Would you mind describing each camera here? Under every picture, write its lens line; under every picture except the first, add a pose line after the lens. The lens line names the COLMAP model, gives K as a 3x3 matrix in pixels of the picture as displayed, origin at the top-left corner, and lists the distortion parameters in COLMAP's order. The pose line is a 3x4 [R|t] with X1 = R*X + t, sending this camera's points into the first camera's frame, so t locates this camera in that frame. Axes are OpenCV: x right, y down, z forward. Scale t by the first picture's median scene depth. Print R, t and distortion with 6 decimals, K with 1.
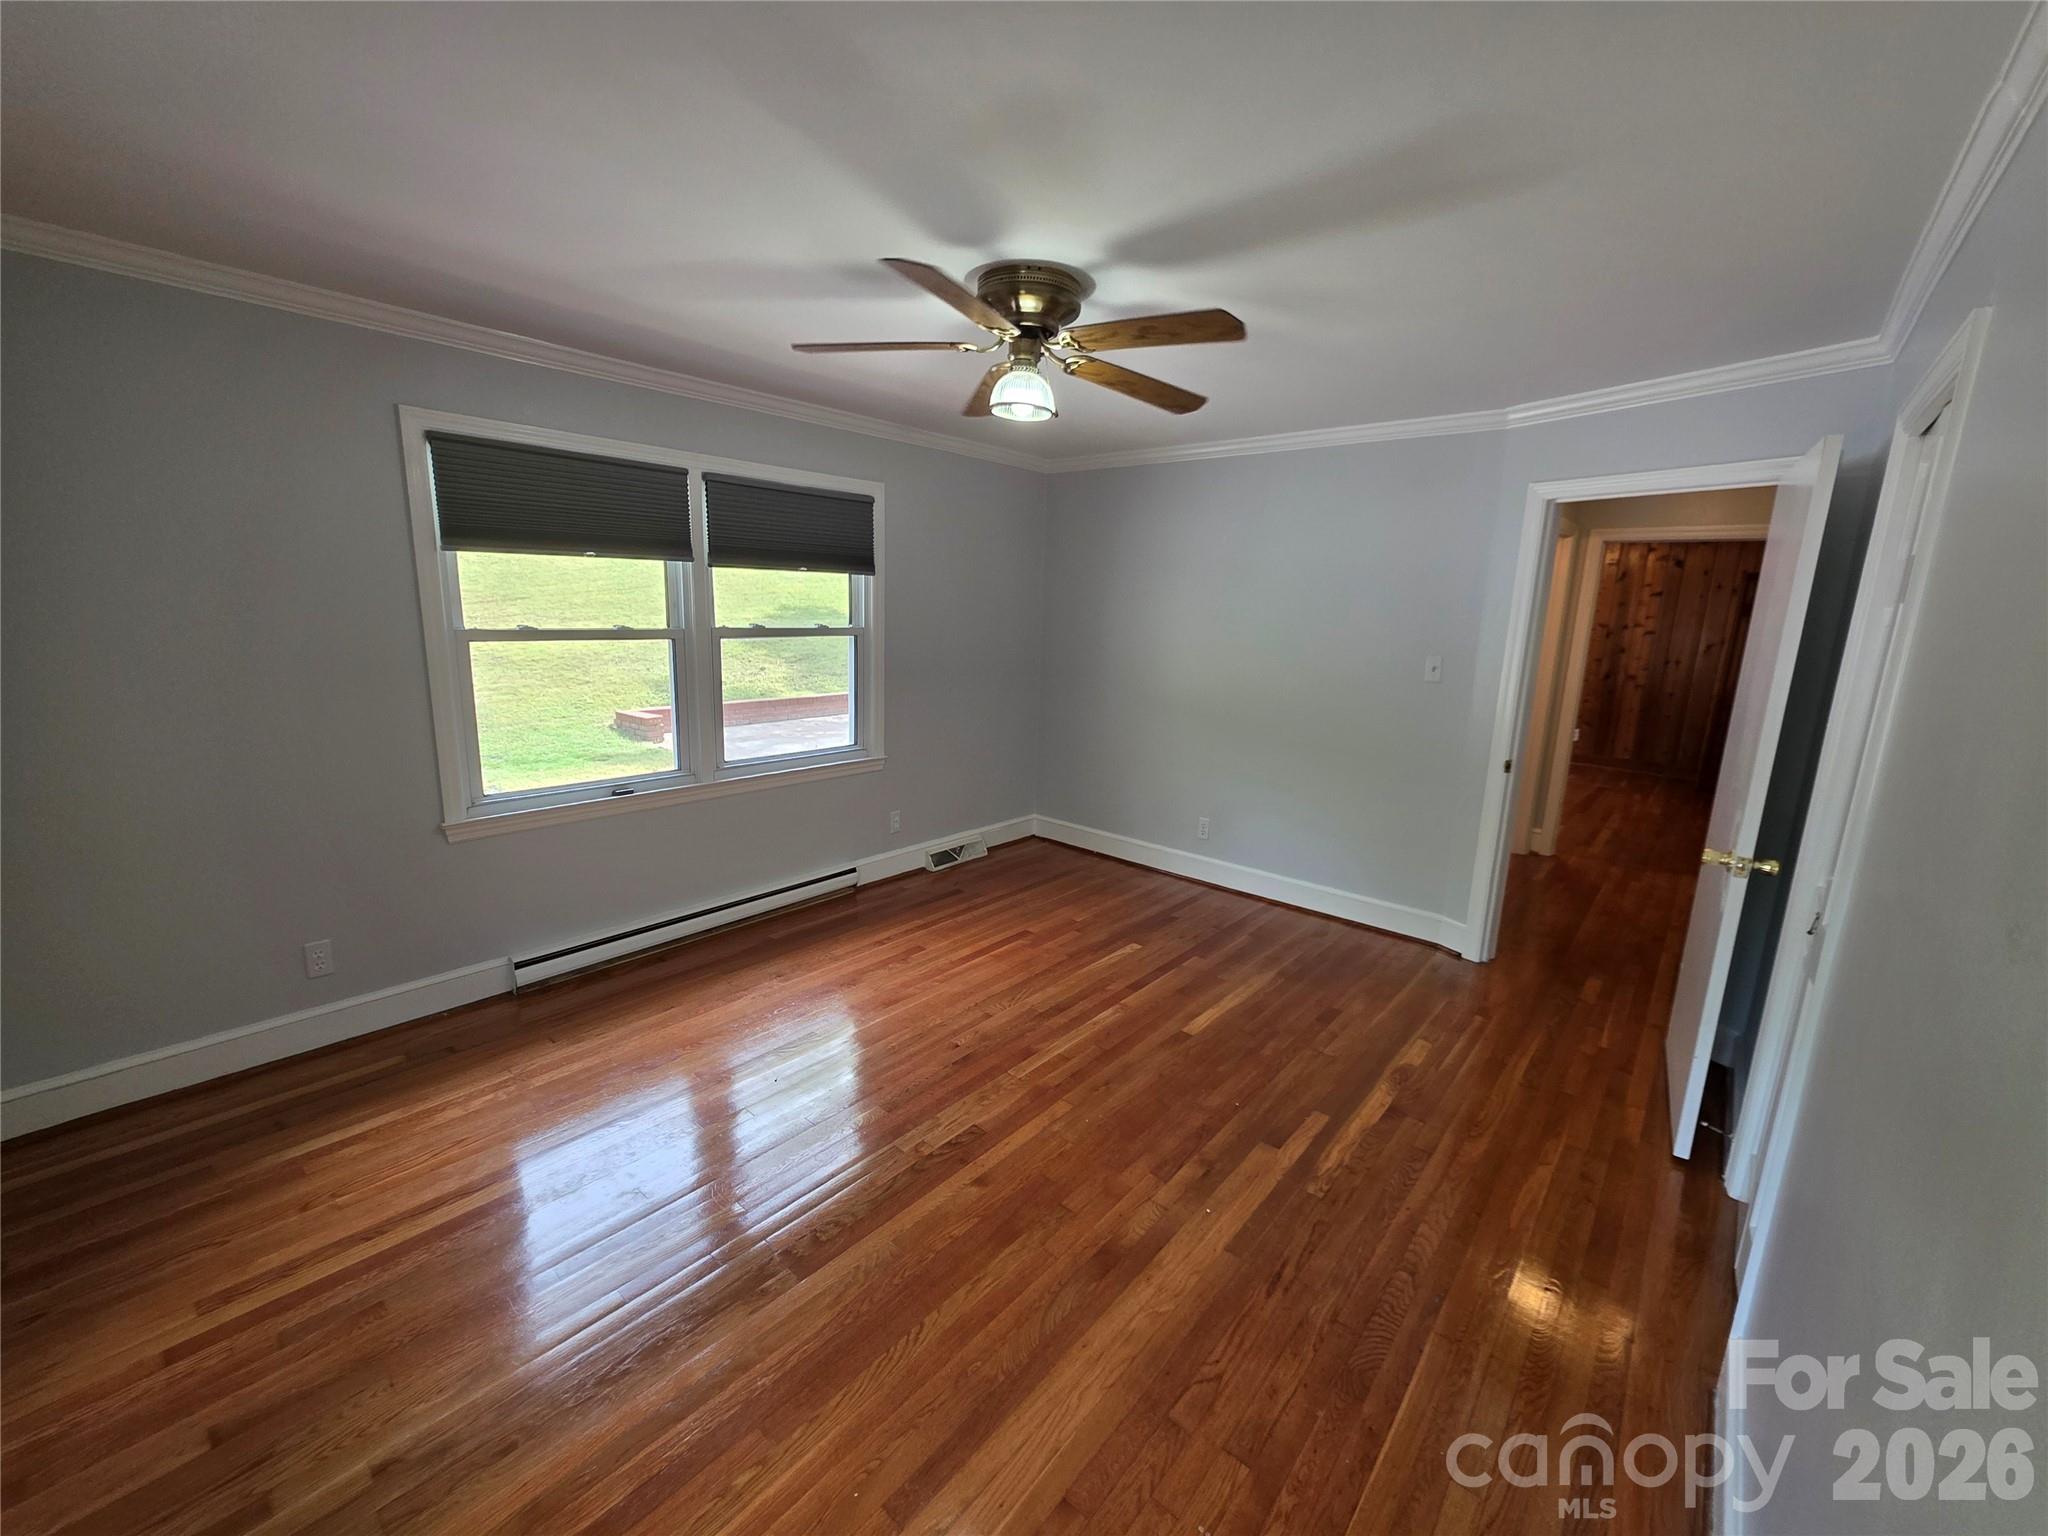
lens RADIAL K [[819.4, 0, 1032.3], [0, 819.4, 765.4], [0, 0, 1]] dist [0.000719, -0.000065]
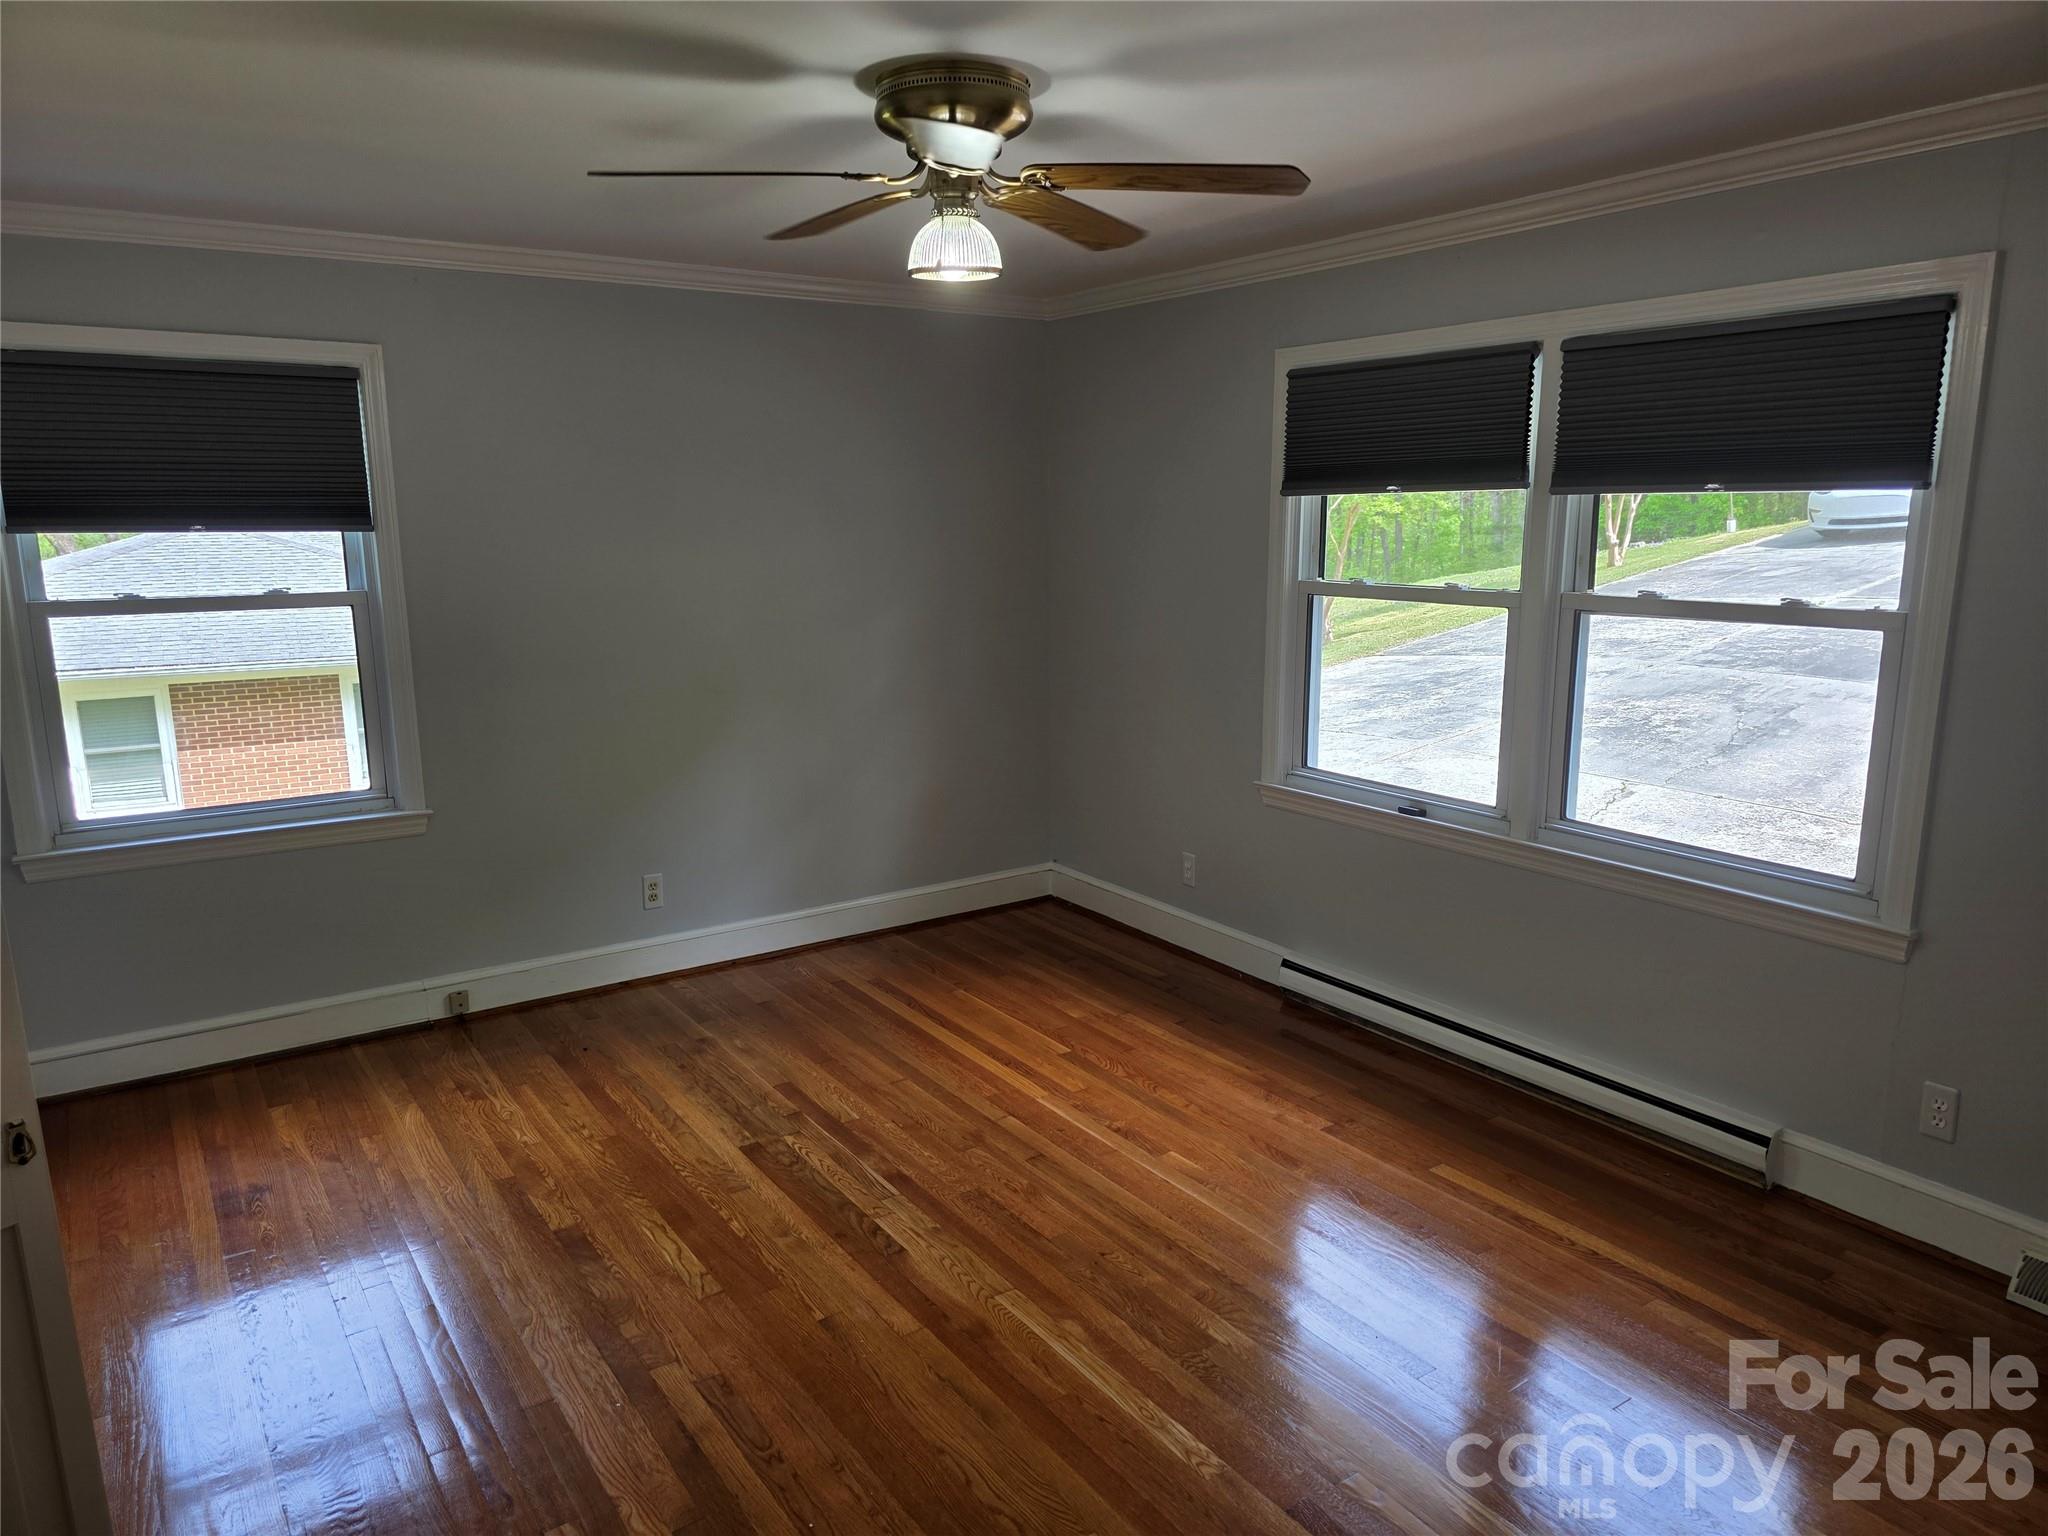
lens RADIAL K [[1372.8, 0, 1013.0], [0, 1372.8, 766.9], [0, 0, 1]] dist [0.053250, -0.049259]
pose [[-0.270155, 0.152107, -0.950726, 0.757663], [-0.194058, 0.958575, 0.208506, -0.191281], [0.943058, 0.240825, -0.229447, 0.943724]]
